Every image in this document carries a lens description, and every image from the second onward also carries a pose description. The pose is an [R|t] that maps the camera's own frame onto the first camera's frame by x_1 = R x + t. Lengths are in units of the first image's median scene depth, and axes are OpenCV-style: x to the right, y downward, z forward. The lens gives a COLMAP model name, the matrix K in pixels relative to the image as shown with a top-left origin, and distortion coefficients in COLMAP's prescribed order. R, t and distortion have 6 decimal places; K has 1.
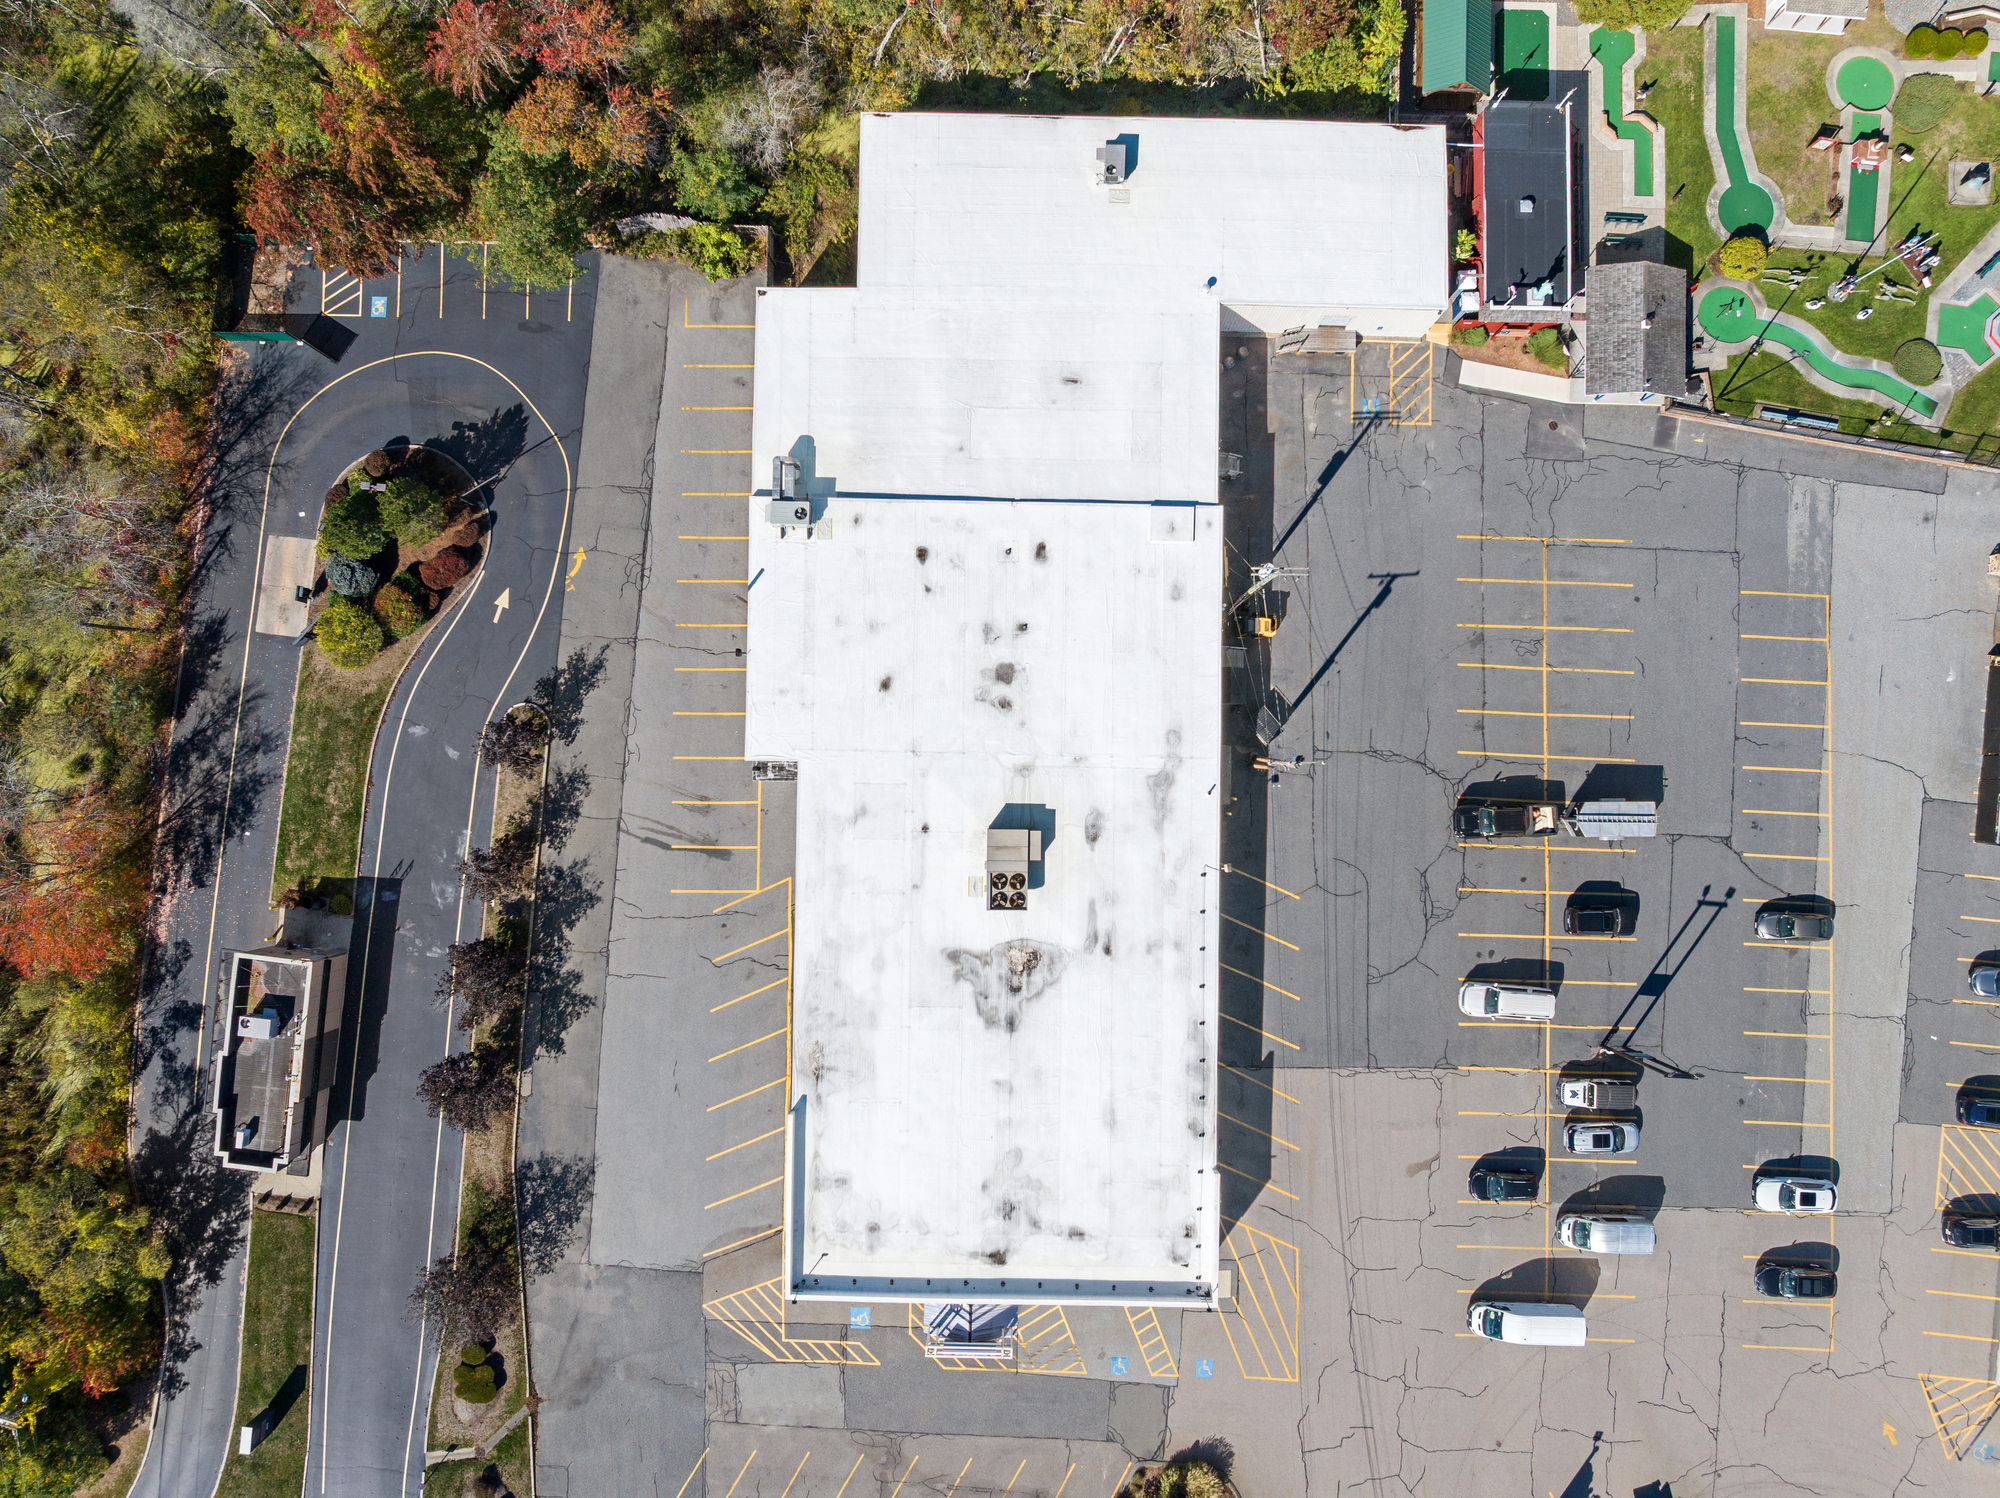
lens RADIAL K [[1432.0, 0, 996.5], [0, 1432.0, 726.5], [0, 0, 1]] dist [-0.039832, 0.002045]
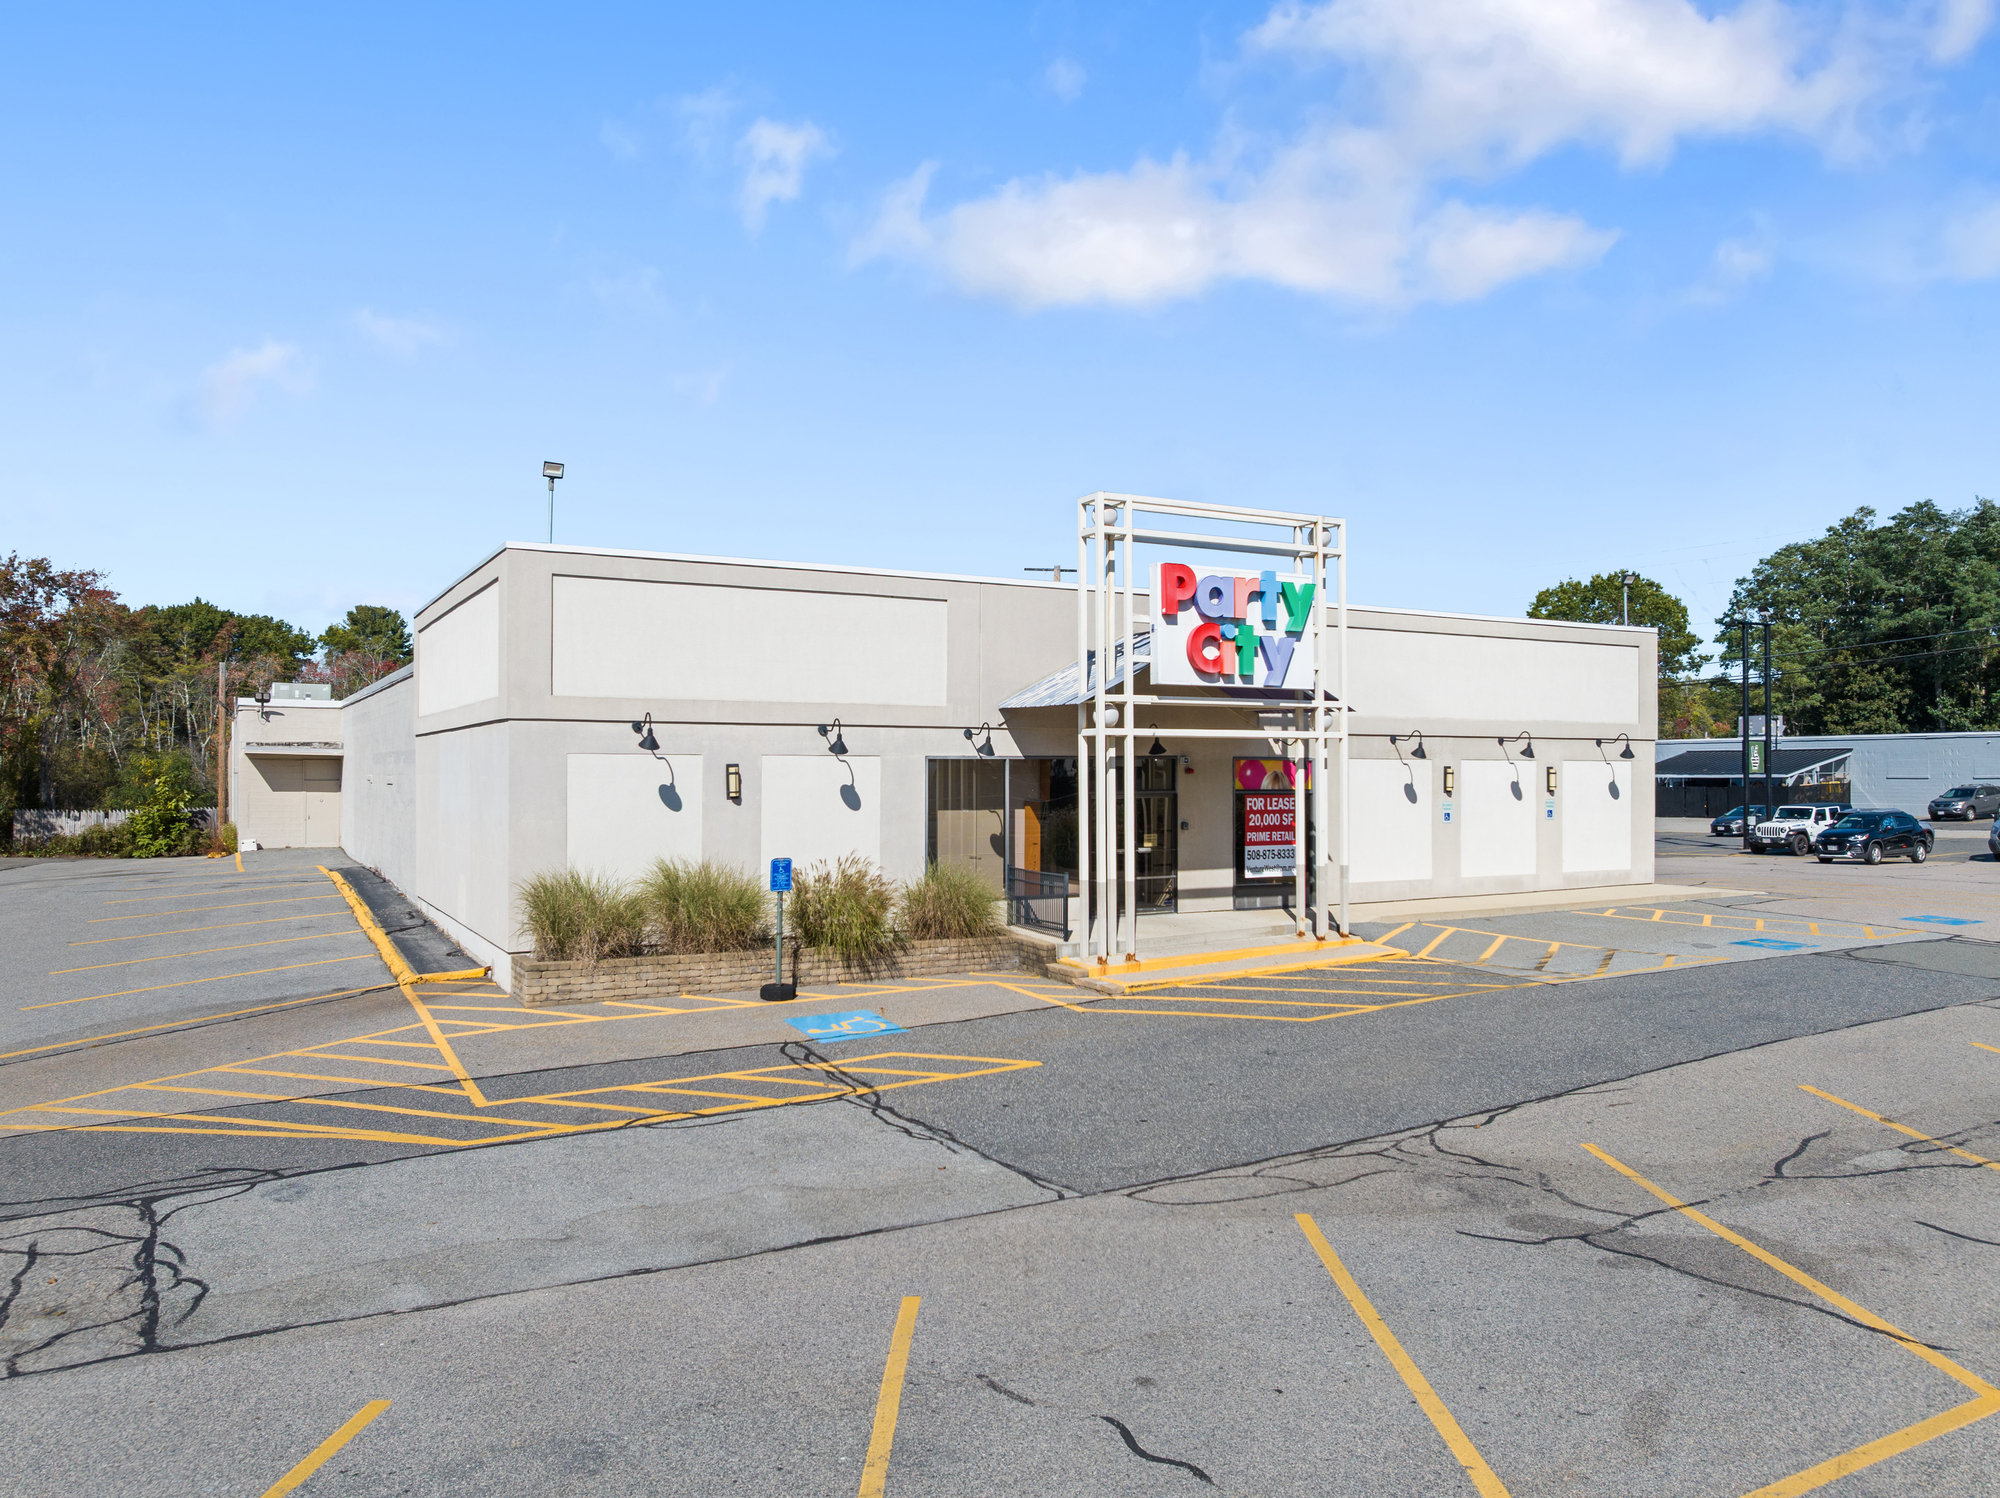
lens RADIAL K [[1427.8, 0, 1002.5], [0, 1427.8, 757.0], [0, 0, 1]] dist [-0.020872, -0.030617]
pose [[0.866963, 0.009904, 0.498274, -0.181613], [0.498073, 0.017413, -0.866960, 0.610666], [-0.017263, 0.999799, 0.010163, 0.957910]]
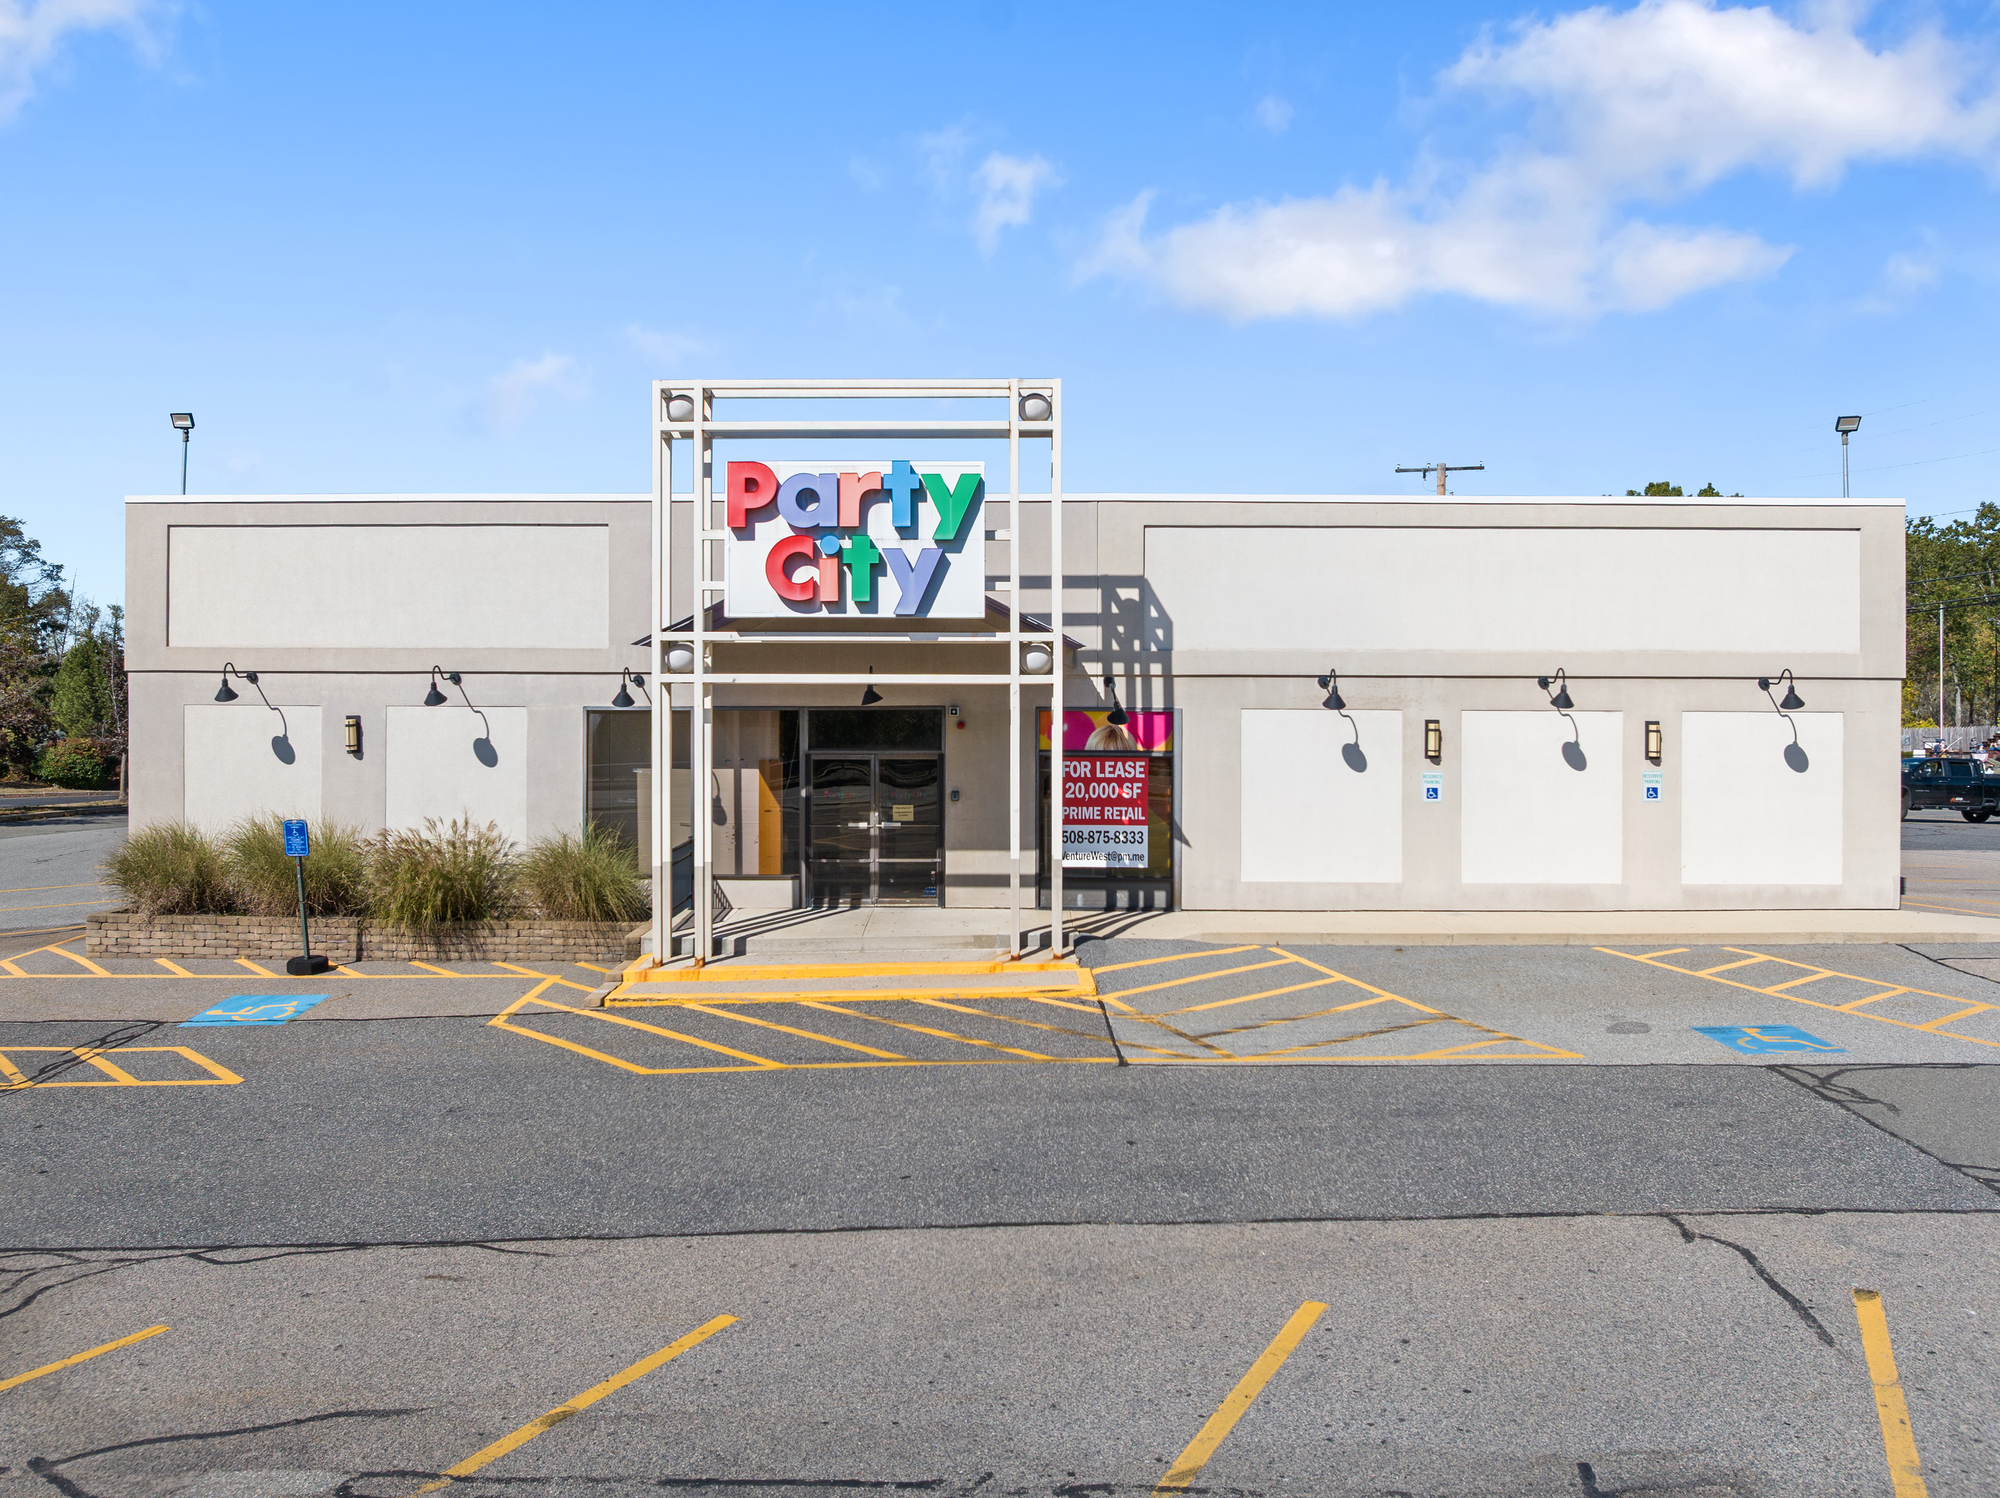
lens RADIAL K [[1488.8, 0, 956.5], [0, 1488.8, 710.7], [0, 0, 1]] dist [-0.017406, -0.002502]
pose [[0.999944, 0.007051, -0.007896, -0.002118], [-0.008113, 0.031169, -0.999481, 0.611597], [-0.006801, 0.999489, 0.031225, 0.953458]]
